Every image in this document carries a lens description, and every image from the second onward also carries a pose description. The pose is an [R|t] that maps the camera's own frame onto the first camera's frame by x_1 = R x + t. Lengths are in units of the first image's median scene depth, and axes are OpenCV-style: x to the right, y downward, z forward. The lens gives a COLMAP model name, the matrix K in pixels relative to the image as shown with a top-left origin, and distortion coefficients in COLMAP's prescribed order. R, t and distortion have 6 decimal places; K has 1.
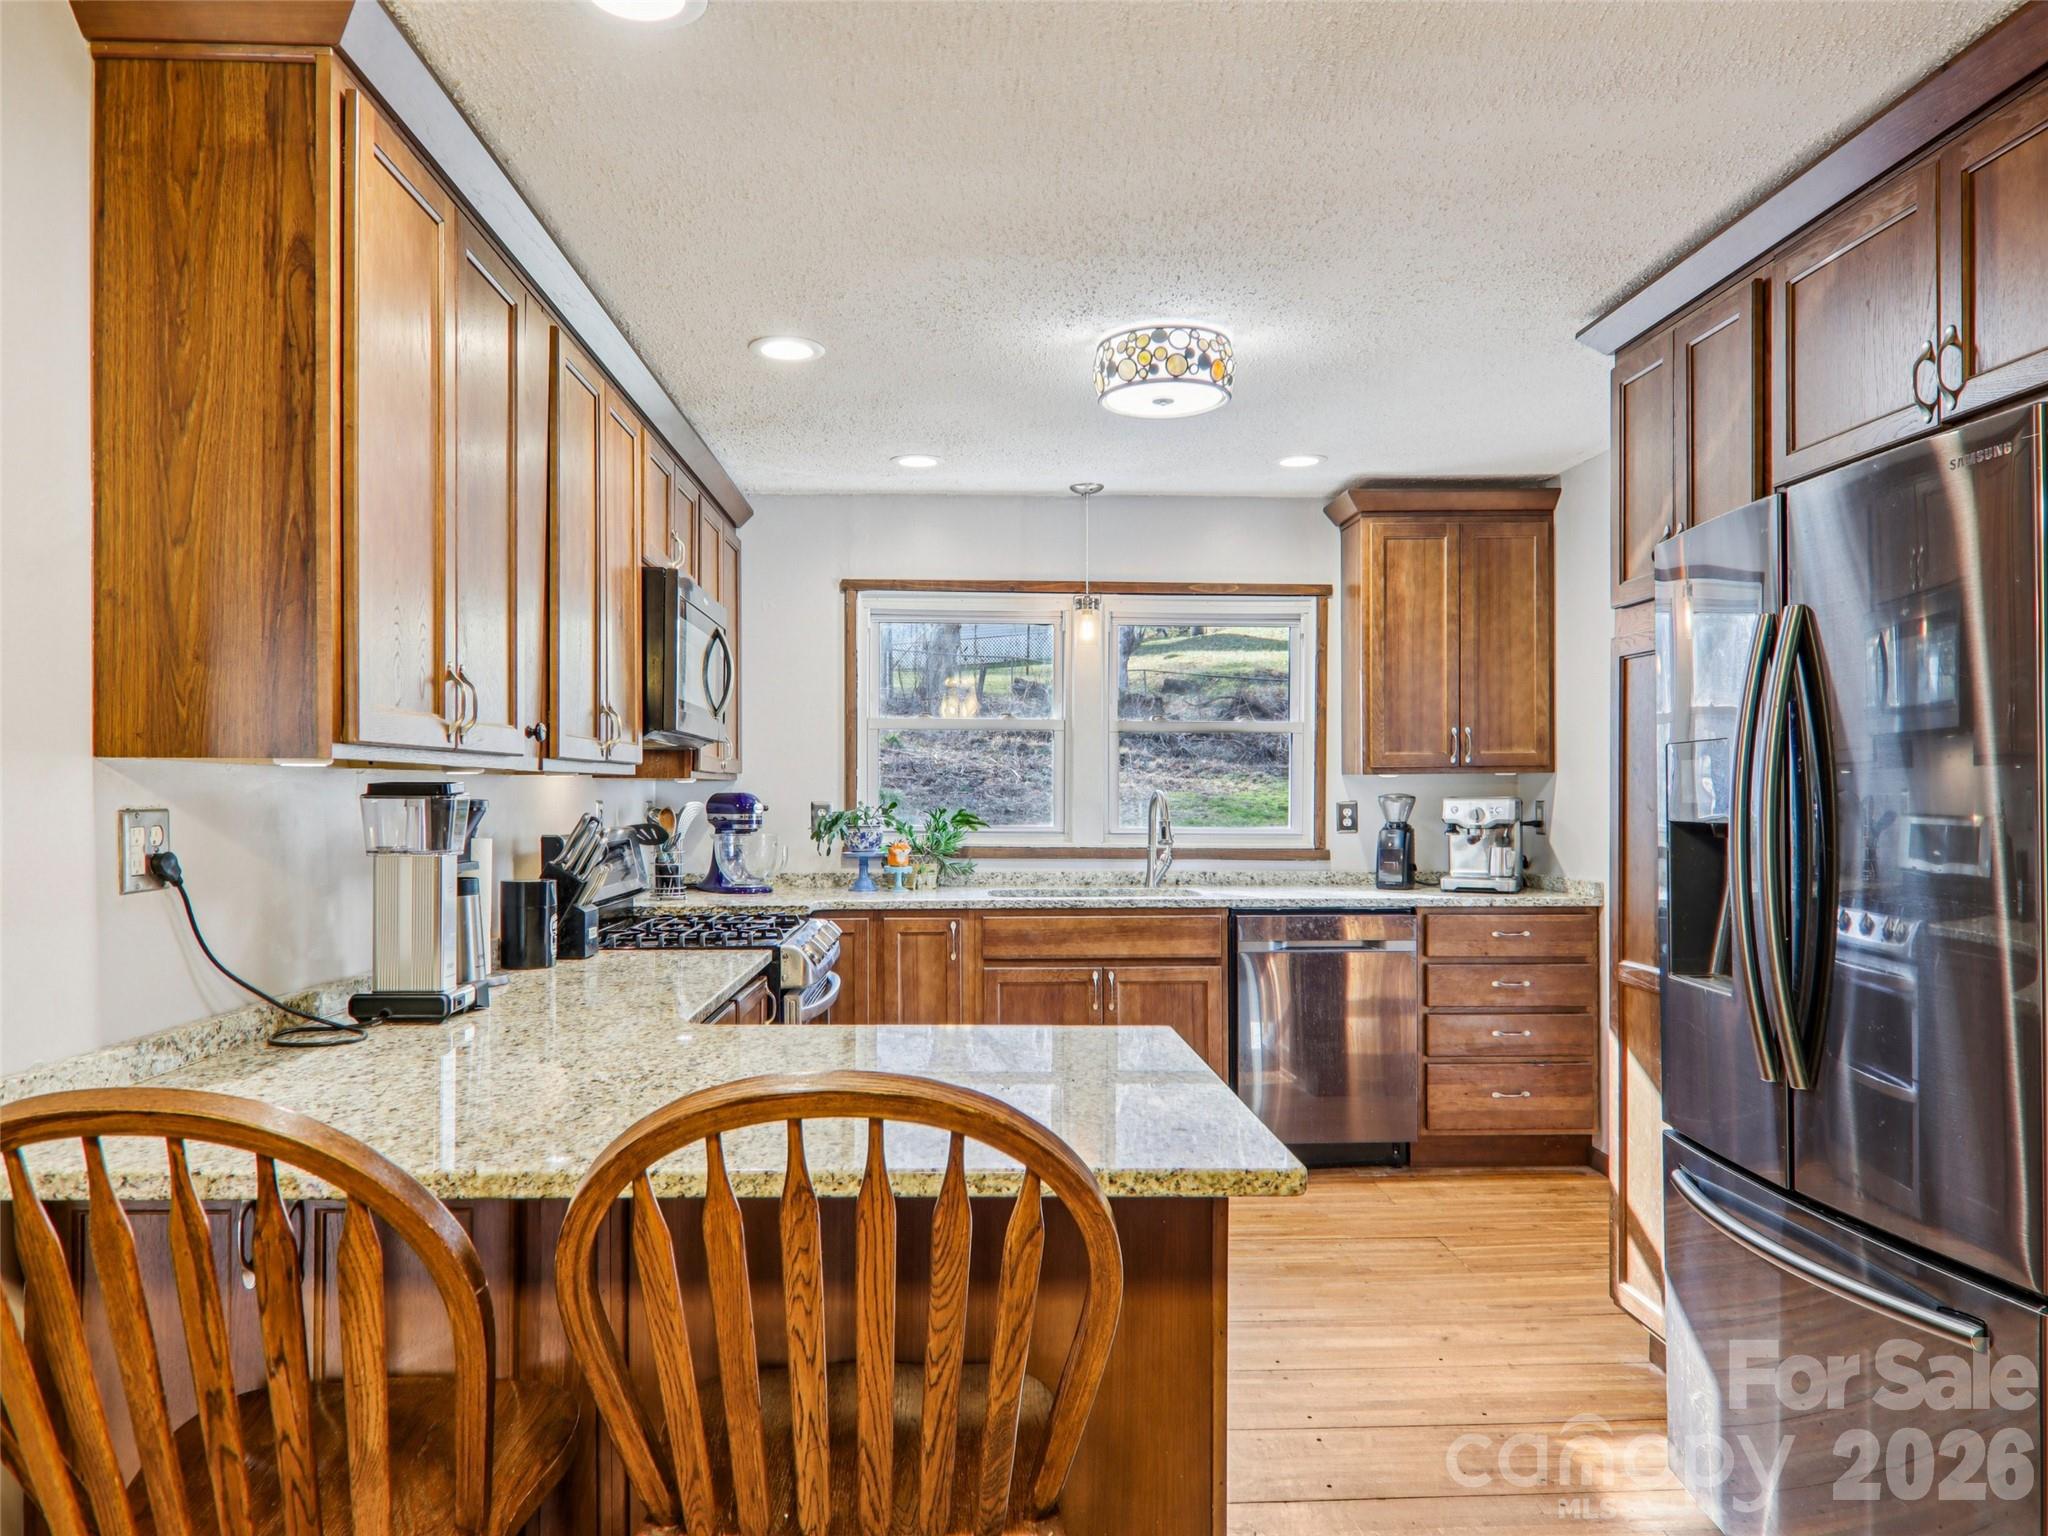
lens RADIAL K [[1364.7, 0, 1024.0], [0, 1364.7, 768.0], [0, 0, 1]] dist [0.011402, -0.002678]
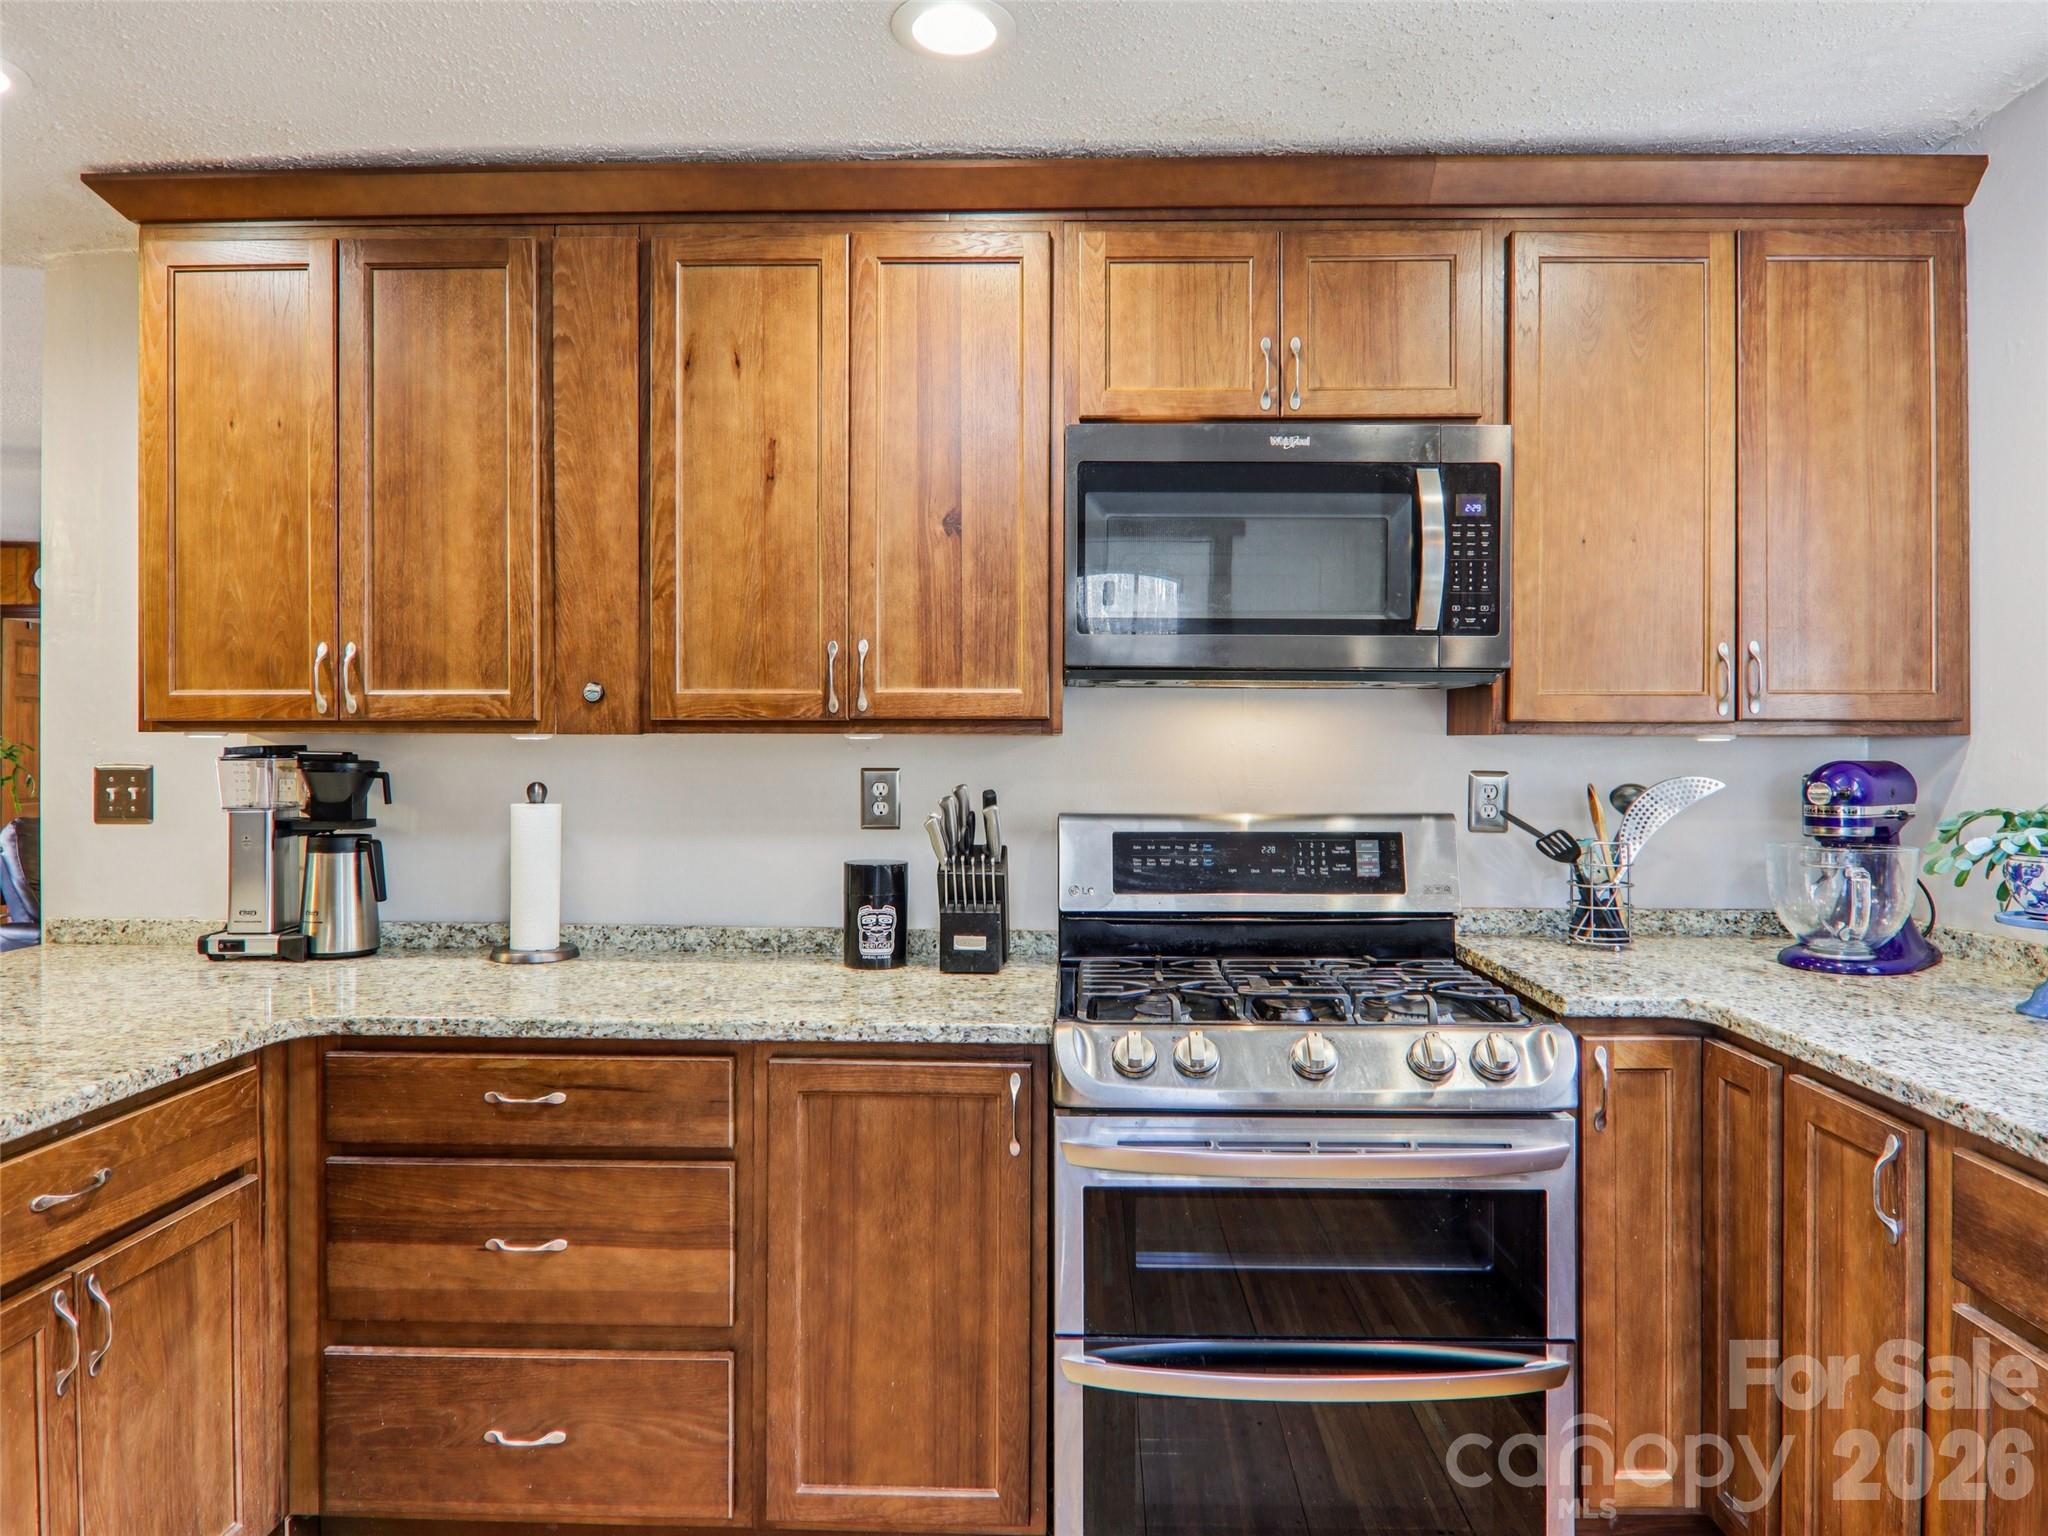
lens RADIAL K [[1295.7, 0, 1038.5], [0, 1295.7, 742.3], [0, 0, 1]] dist [0.007314, -0.020830]
pose [[-0.069329, -0.002883, -0.997590, 0.292526], [0.015788, 0.999867, -0.003987, 0.009520], [0.997469, -0.016026, -0.069274, 0.798123]]
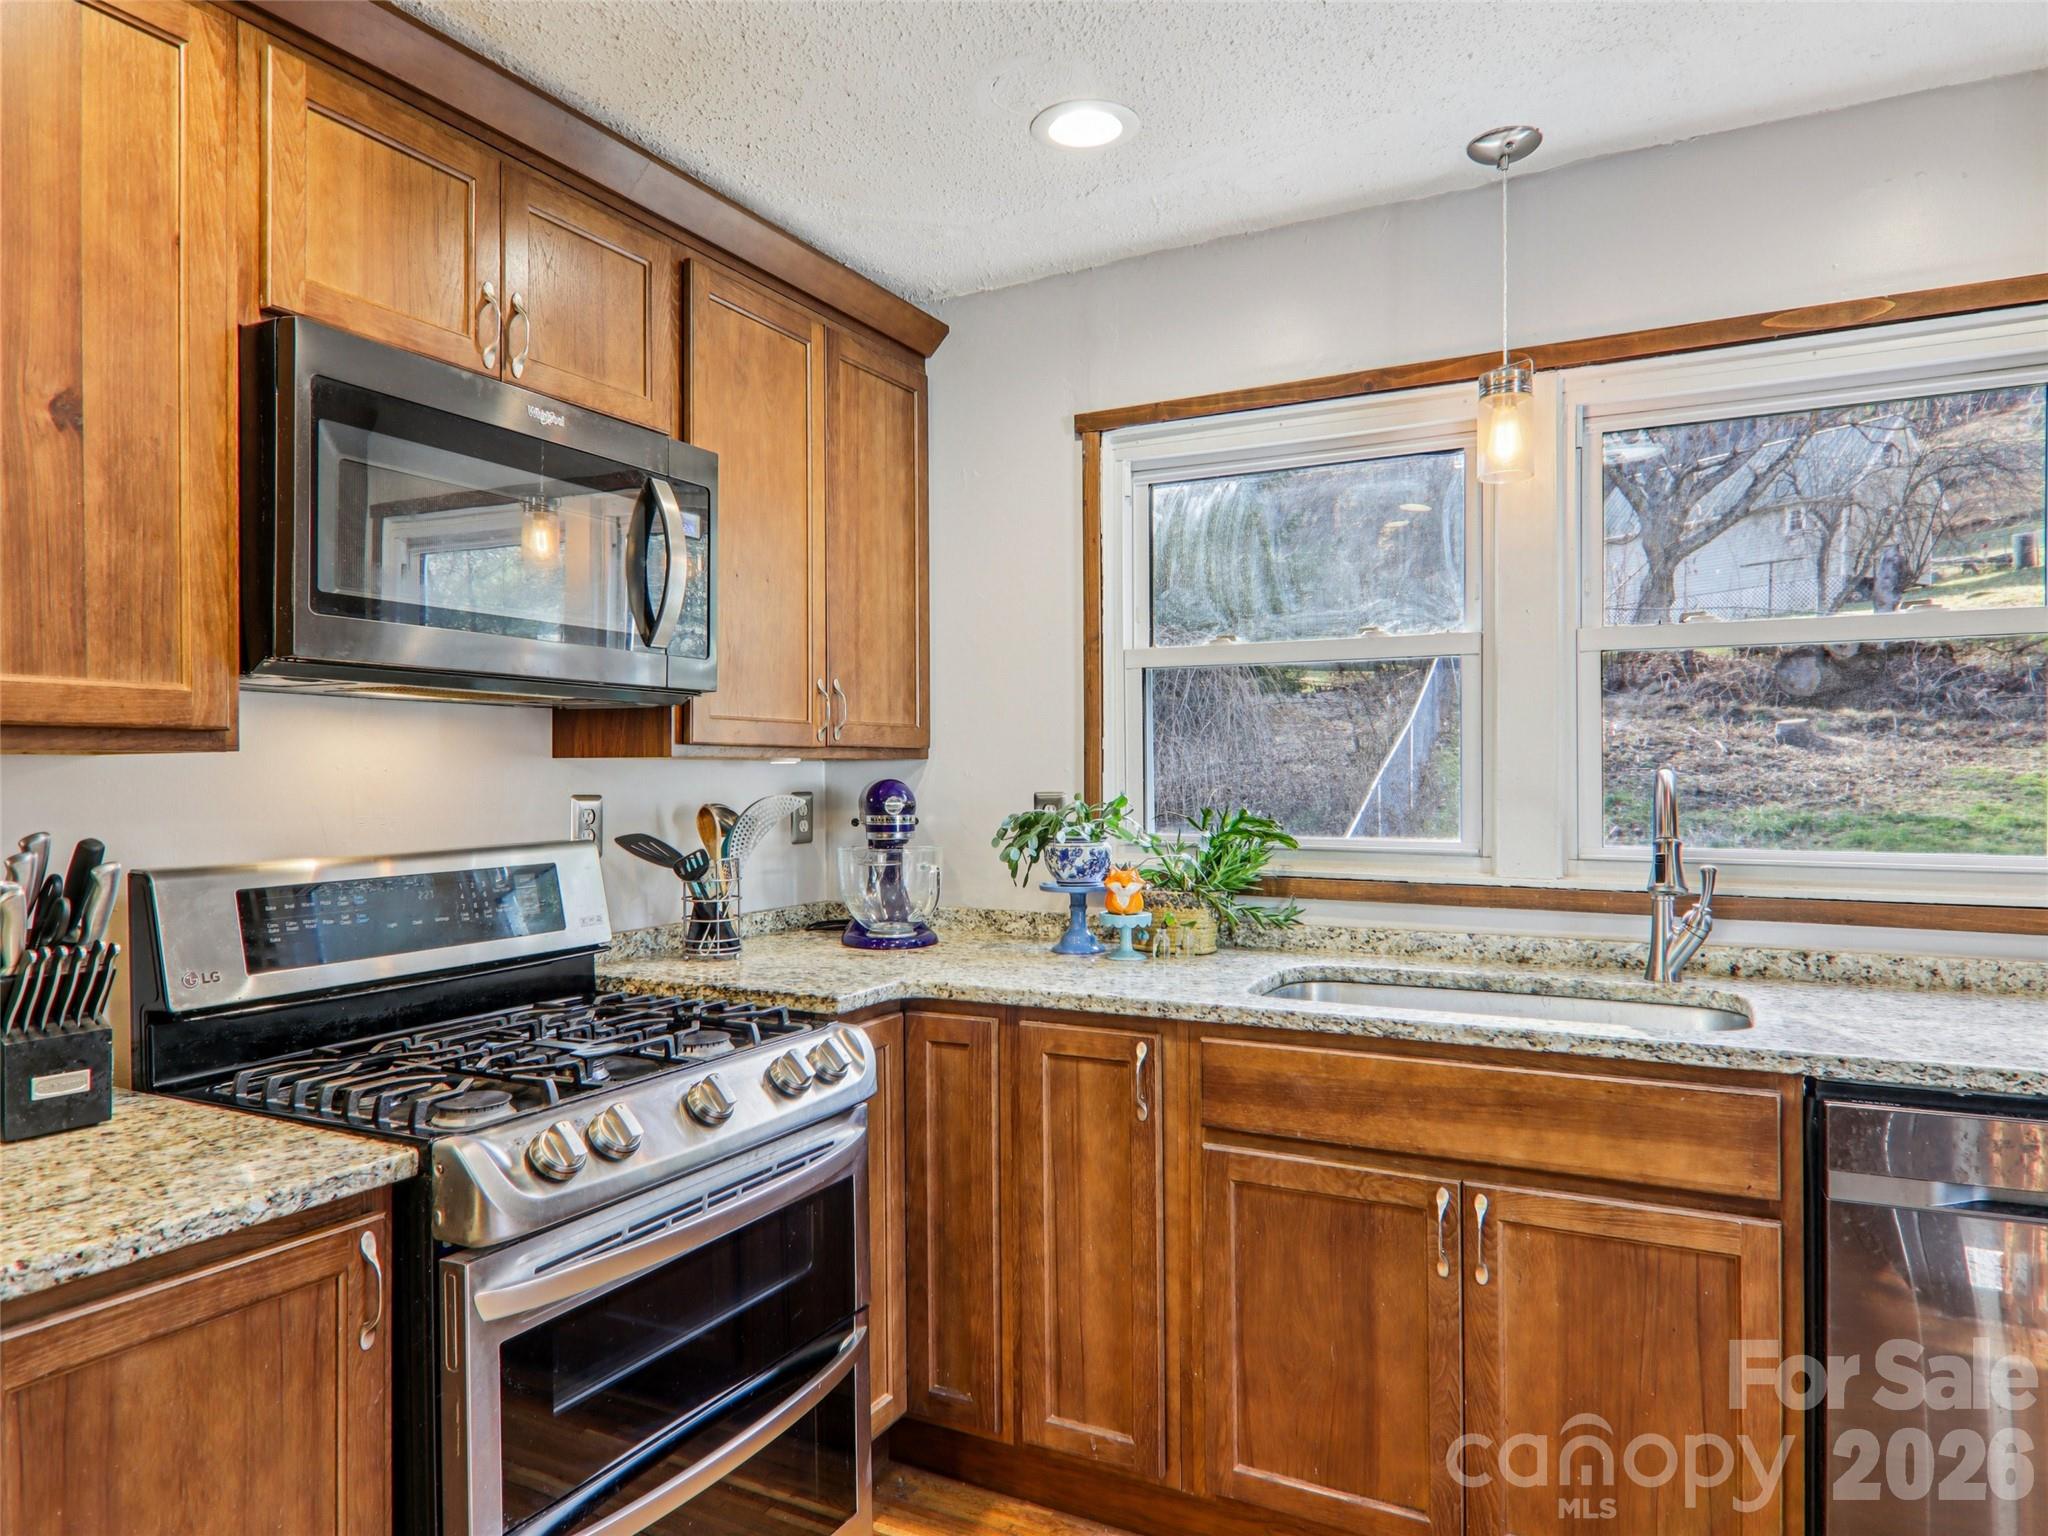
lens RADIAL K [[1294.0, 0, 1024.0], [0, 1294.0, 768.0], [0, 0, 1]] dist [0.007823, -0.005626]
pose [[0.858983, -0.006523, -0.511962, 0.149198], [0.015141, 0.999805, 0.012665, 0.007443], [0.511780, -0.018631, 0.858915, 0.575283]]
